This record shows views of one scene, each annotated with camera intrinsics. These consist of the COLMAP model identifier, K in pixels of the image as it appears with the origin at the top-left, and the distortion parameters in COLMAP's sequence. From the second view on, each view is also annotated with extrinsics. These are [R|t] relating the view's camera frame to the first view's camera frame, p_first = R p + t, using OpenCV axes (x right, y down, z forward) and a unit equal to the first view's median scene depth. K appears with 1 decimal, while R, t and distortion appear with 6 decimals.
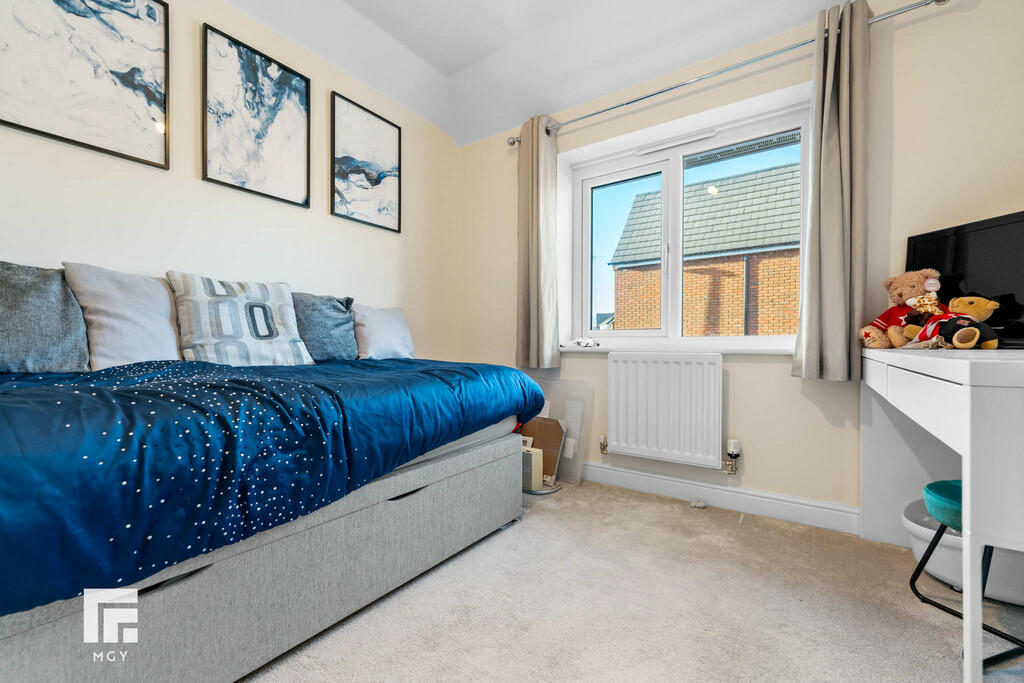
lens RADIAL K [[414.9, 0, 508.3], [0, 414.9, 343.9], [0, 0, 1]] dist [0.000496, -0.000715]
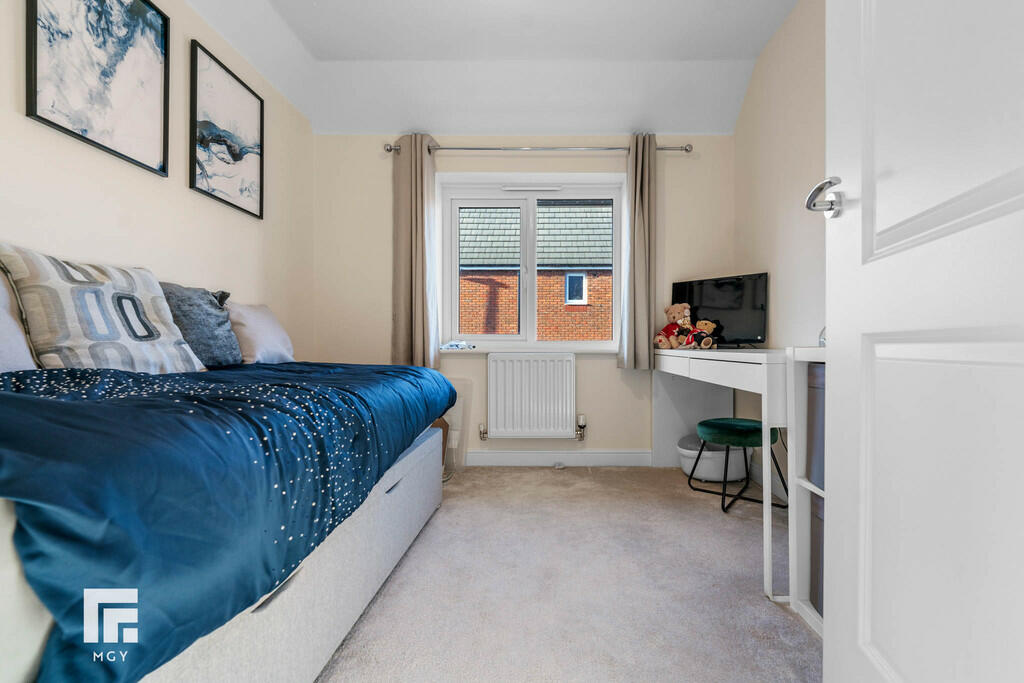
lens RADIAL K [[442.0, 0, 512.0], [0, 442.0, 341.5], [0, 0, 1]] dist [-0.002272, -0.000596]
pose [[0.827065, 0.006008, 0.562074, -0.449488], [-0.000735, 0.999954, -0.009608, -0.001480], [-0.562105, 0.007534, 0.827031, -0.086502]]
